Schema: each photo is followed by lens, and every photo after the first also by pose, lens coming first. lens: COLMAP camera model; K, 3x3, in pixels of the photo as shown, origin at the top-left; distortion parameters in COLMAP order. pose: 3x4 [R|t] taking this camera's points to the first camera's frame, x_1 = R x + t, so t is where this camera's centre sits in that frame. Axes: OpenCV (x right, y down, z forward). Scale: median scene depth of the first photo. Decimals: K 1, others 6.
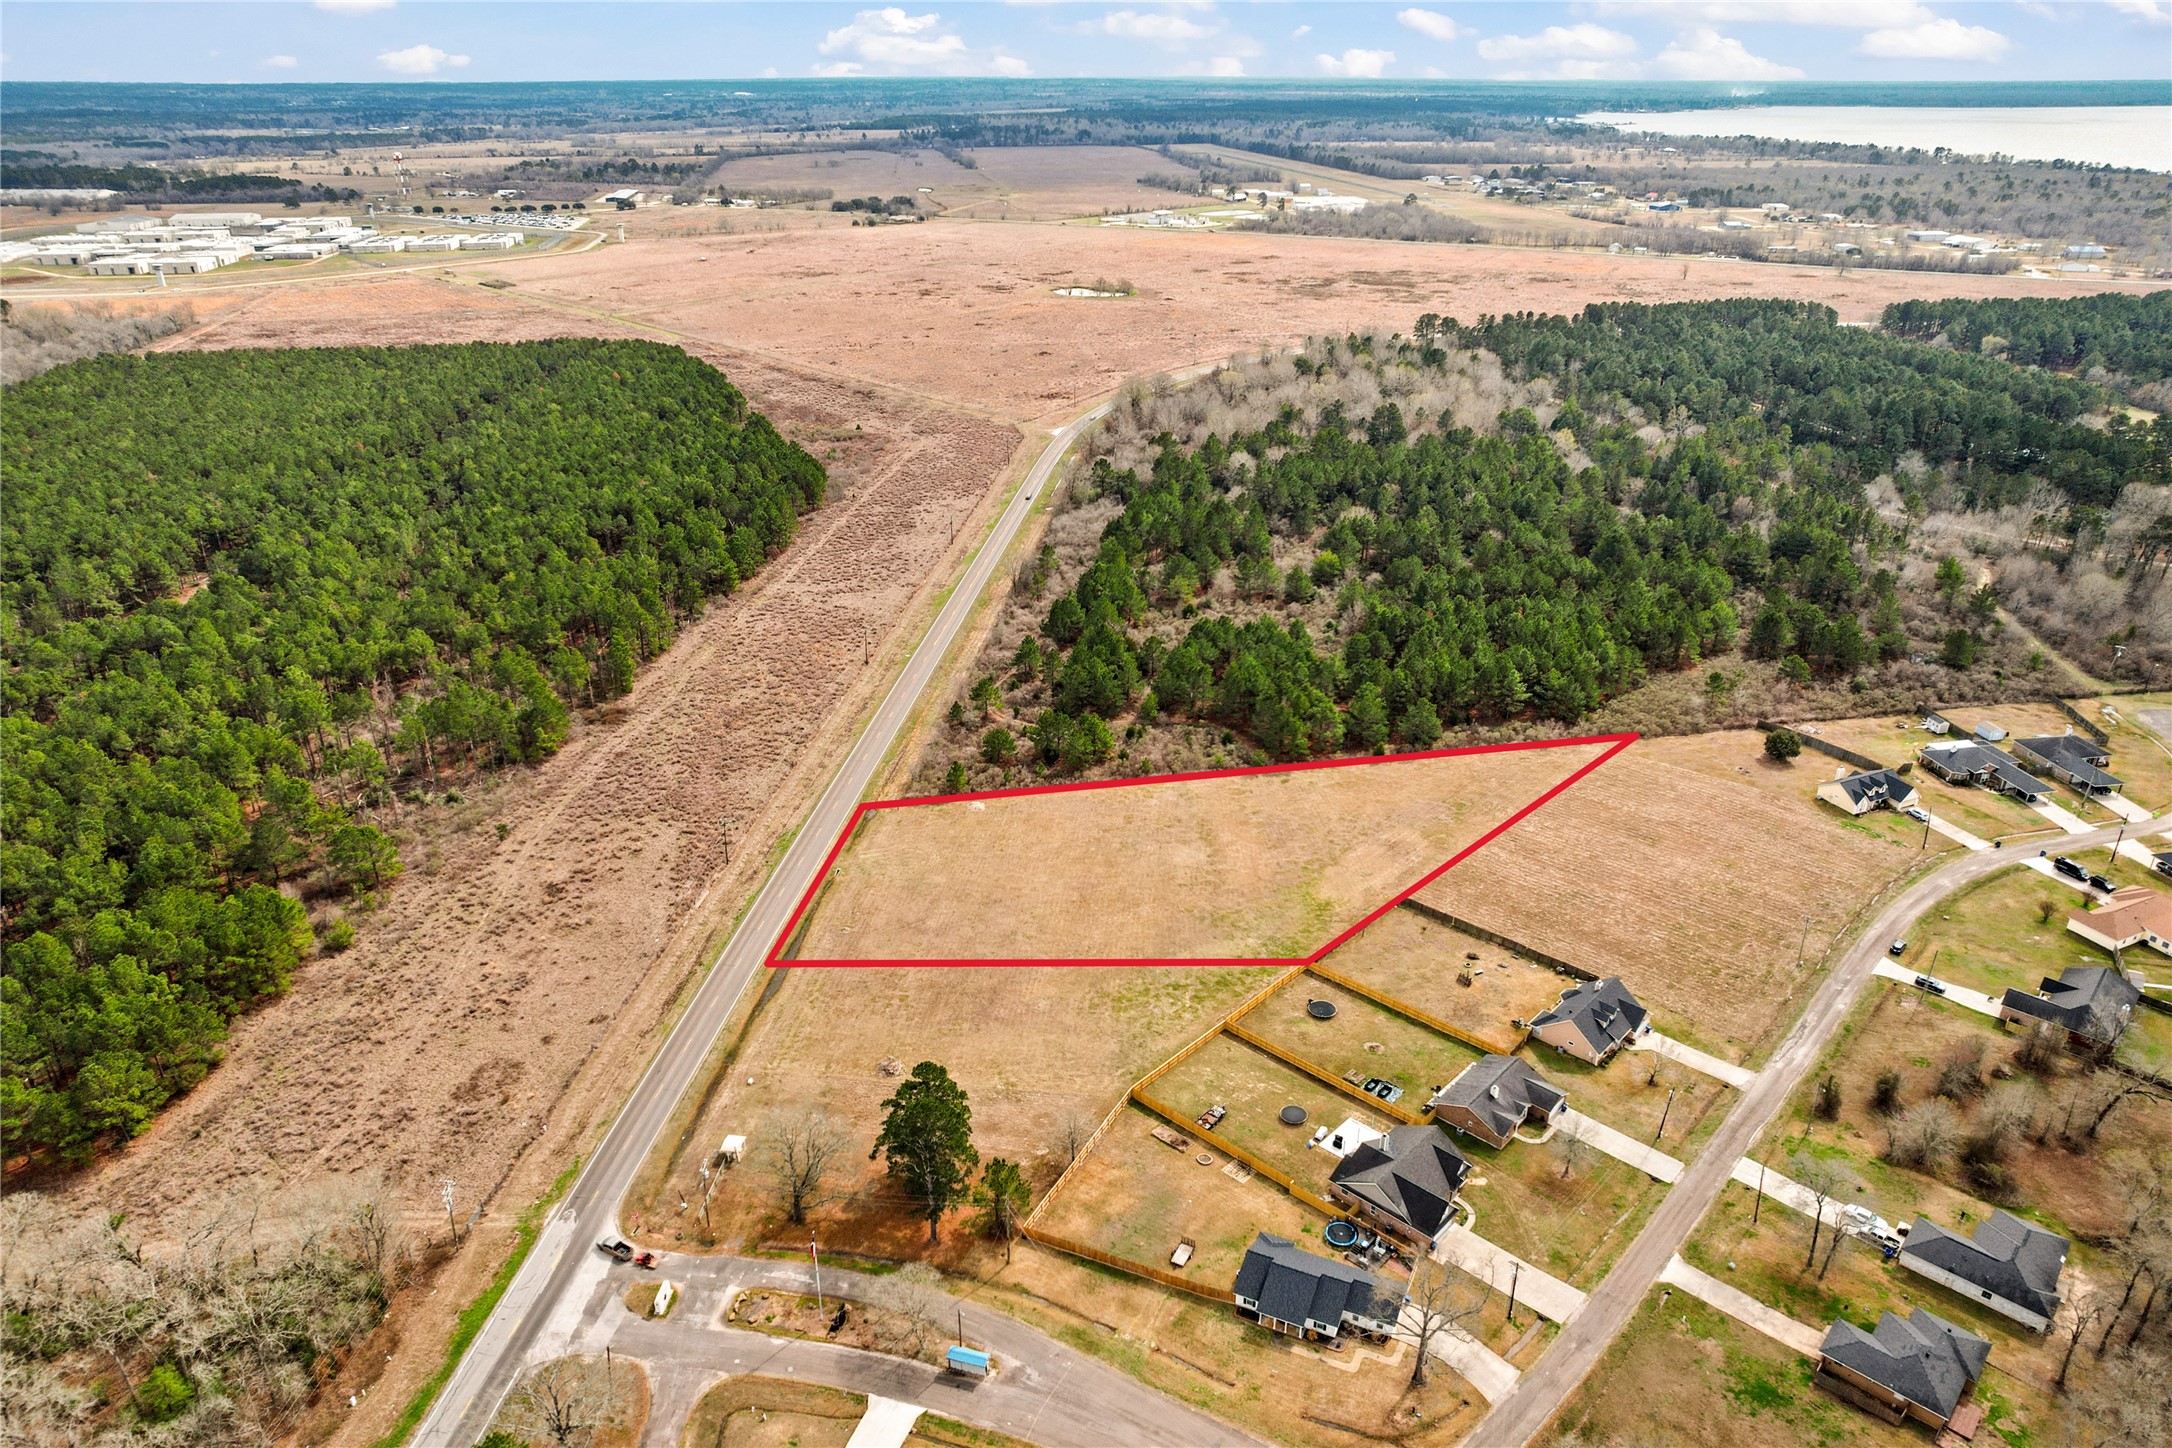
lens RADIAL K [[1409.1, 0, 1069.8], [0, 1409.1, 760.4], [0, 0, 1]] dist [-0.090734, 0.080264]
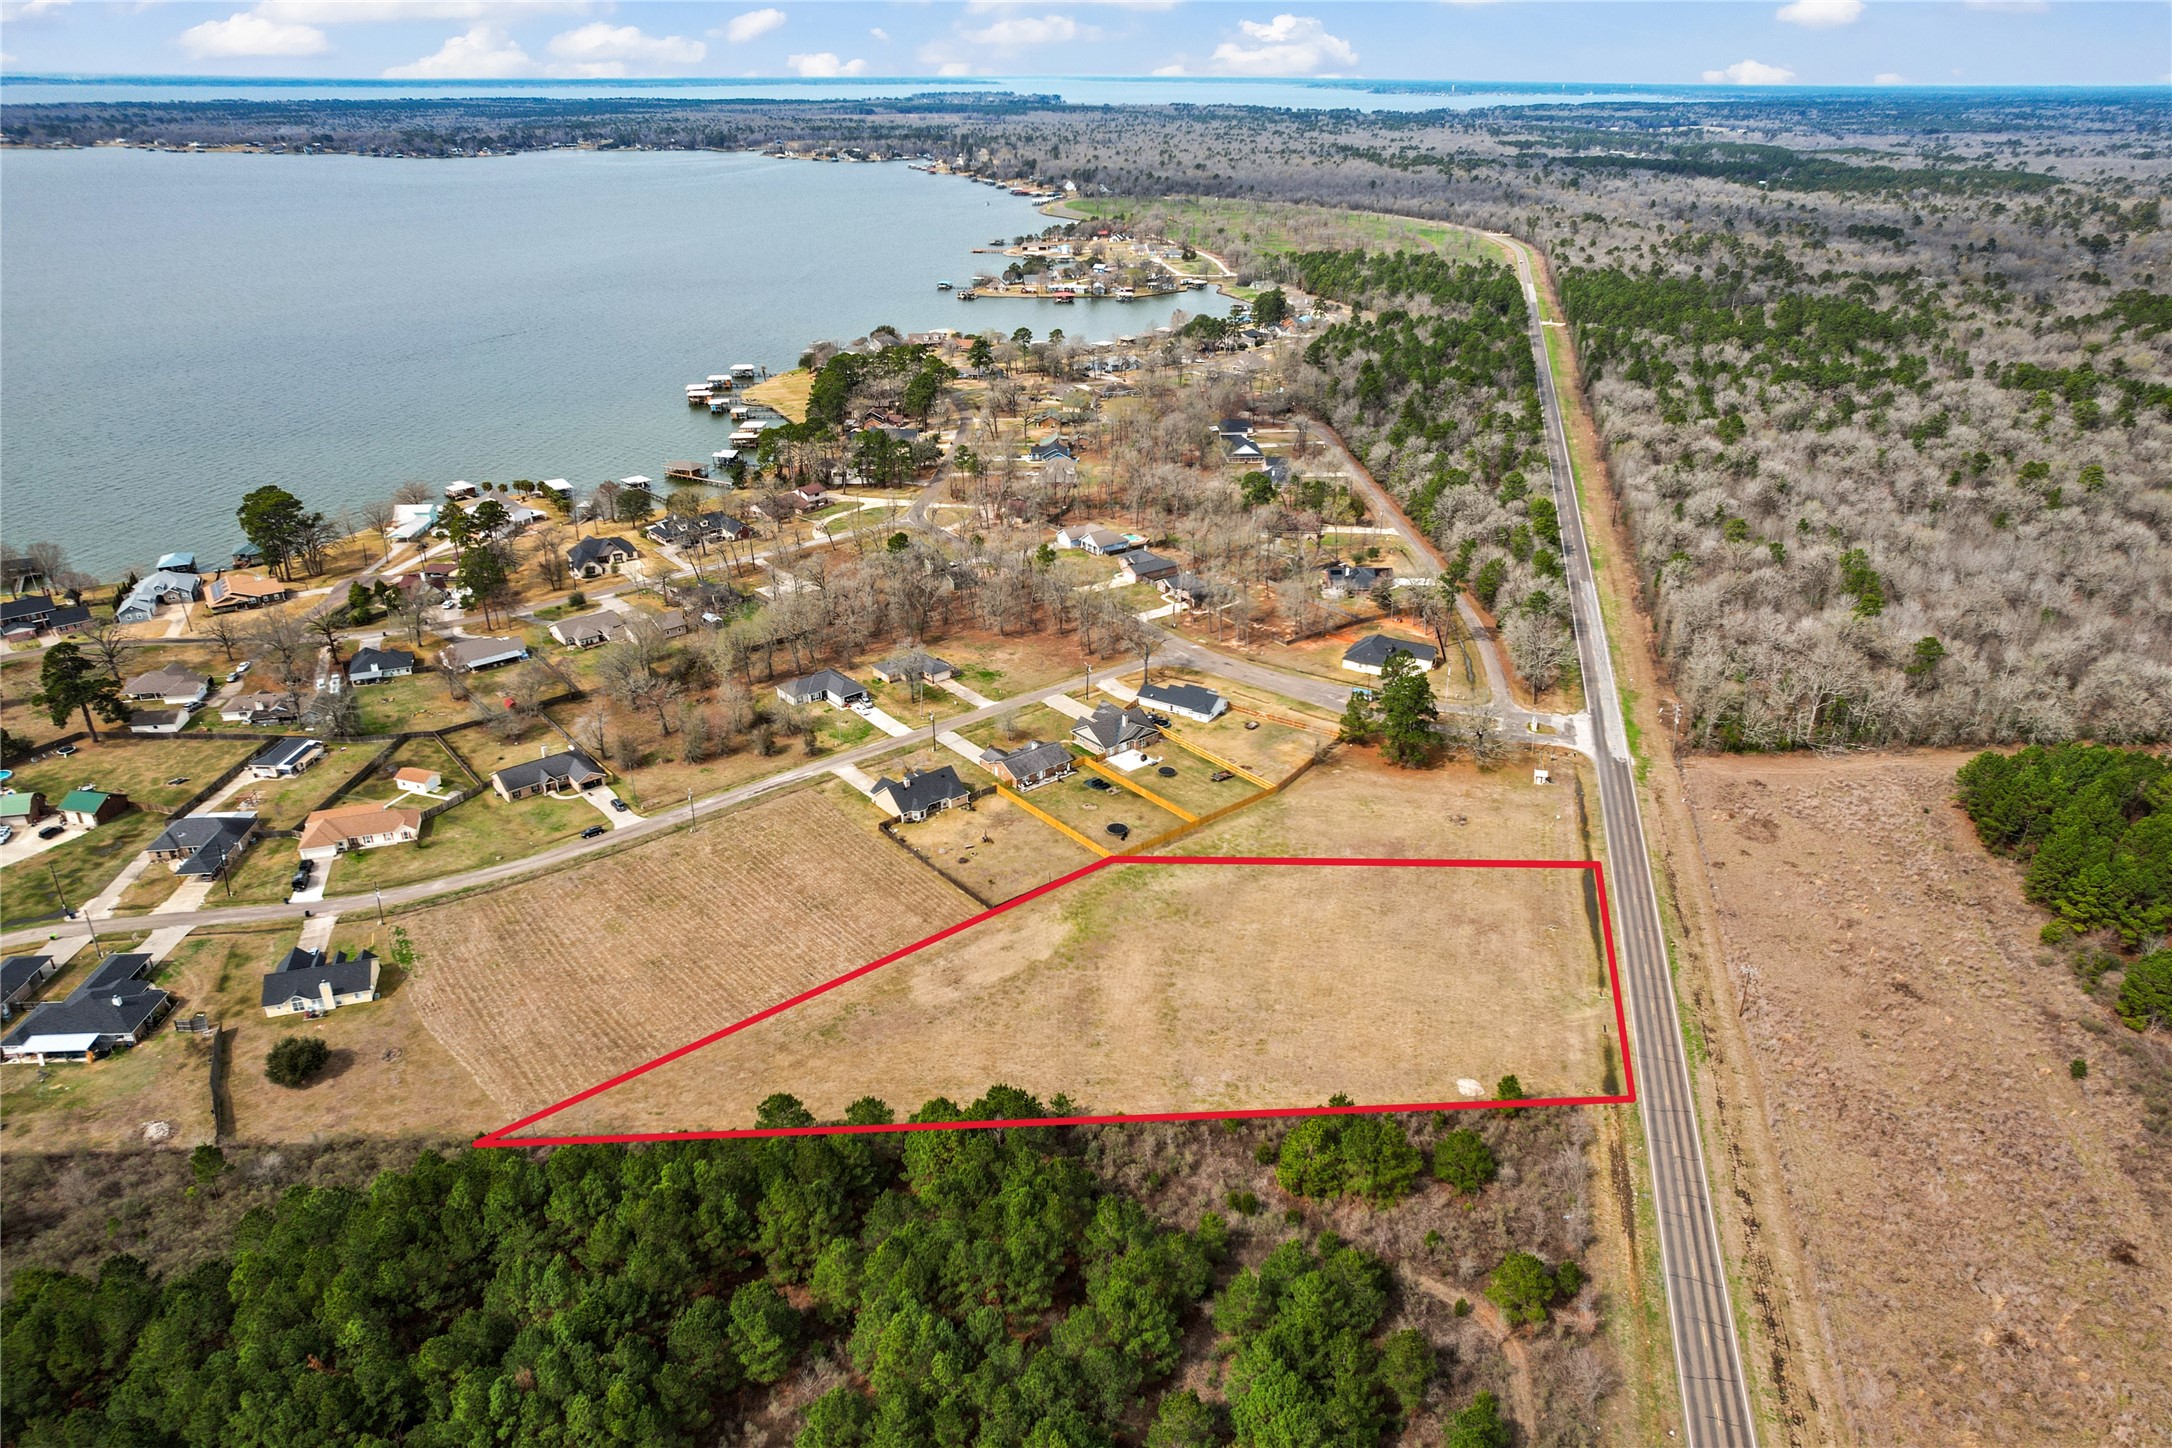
lens RADIAL K [[1429.7, 0, 1104.9], [0, 1429.7, 699.8], [0, 0, 1]] dist [-0.087561, 0.083425]
pose [[-0.994753, -0.046452, 0.091148, 0.067246], [0.040685, 0.637843, 0.769091, -0.691263], [-0.093864, 0.768764, -0.632607, 1.371555]]
